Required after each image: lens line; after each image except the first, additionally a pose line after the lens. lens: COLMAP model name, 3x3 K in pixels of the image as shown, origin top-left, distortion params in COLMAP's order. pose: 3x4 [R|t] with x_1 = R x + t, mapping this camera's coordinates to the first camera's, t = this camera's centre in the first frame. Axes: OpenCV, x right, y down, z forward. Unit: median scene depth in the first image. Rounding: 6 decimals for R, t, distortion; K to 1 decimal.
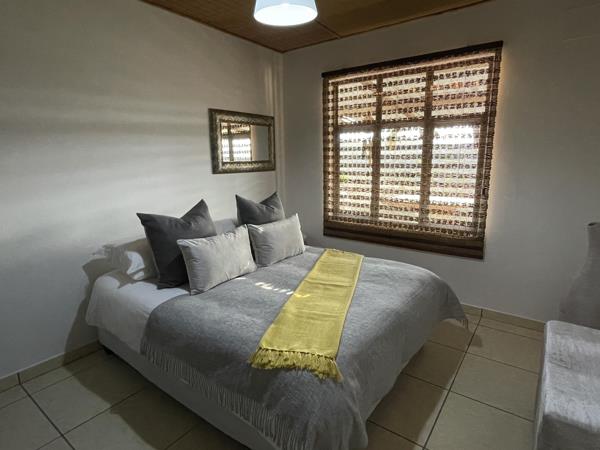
lens RADIAL K [[330.3, 0, 300.0], [0, 330.3, 225.0], [0, 0, 1]] dist [0.000940, -0.000147]
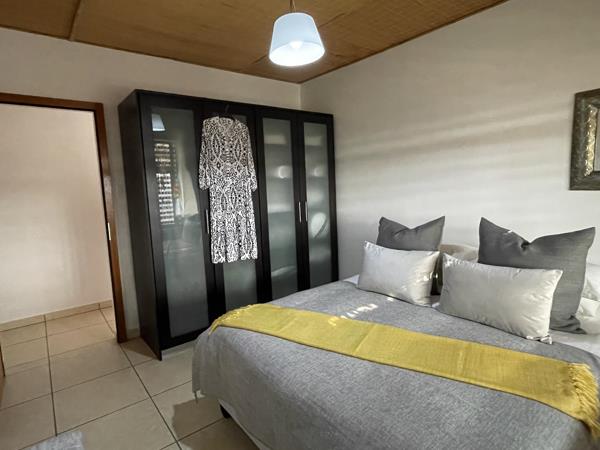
lens RADIAL K [[330.3, 0, 300.0], [0, 330.3, 225.0], [0, 0, 1]] dist [0.000940, -0.000147]
pose [[-0.245307, 0.136388, -0.959803, 0.774464], [-0.159693, 0.970844, 0.178772, -0.173791], [0.956202, 0.197128, -0.216375, 0.935108]]
